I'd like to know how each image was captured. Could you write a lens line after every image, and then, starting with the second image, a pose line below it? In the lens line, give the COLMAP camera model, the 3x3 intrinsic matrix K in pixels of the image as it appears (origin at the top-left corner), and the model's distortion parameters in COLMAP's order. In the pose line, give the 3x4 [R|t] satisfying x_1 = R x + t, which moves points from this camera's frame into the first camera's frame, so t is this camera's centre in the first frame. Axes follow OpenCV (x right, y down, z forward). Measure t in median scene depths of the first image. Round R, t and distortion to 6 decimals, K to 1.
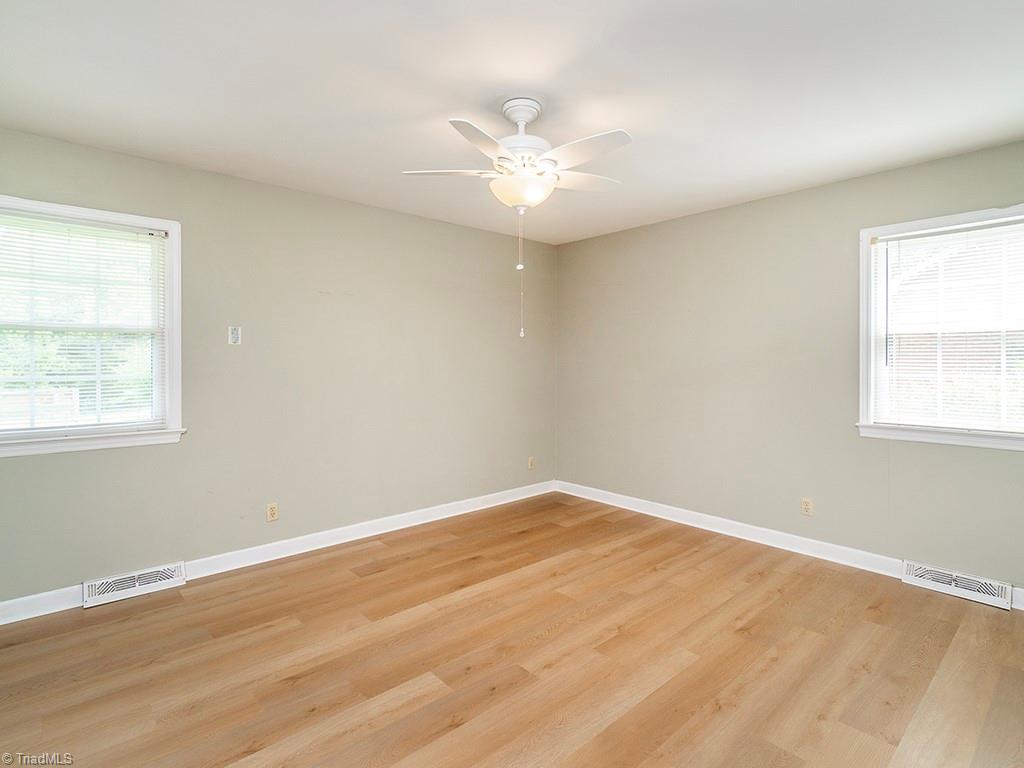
lens RADIAL K [[520.6, 0, 513.7], [0, 520.6, 364.3], [0, 0, 1]] dist [0.001451, 0.000262]
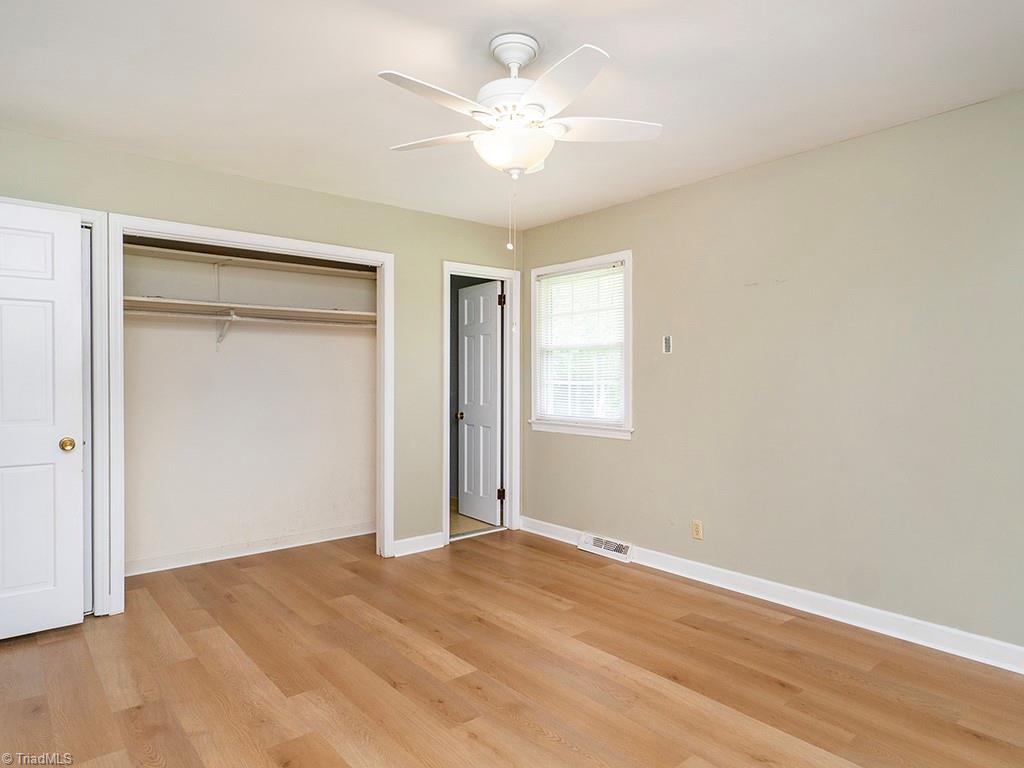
lens RADIAL K [[613.1, 0, 508.5], [0, 613.1, 386.3], [0, 0, 1]] dist [0.002700, 0.000352]
pose [[-0.031586, 0.013116, -0.999415, 0.786521], [-0.005013, 0.999899, 0.013280, 0.014646], [0.999488, 0.005429, -0.031517, 0.836062]]
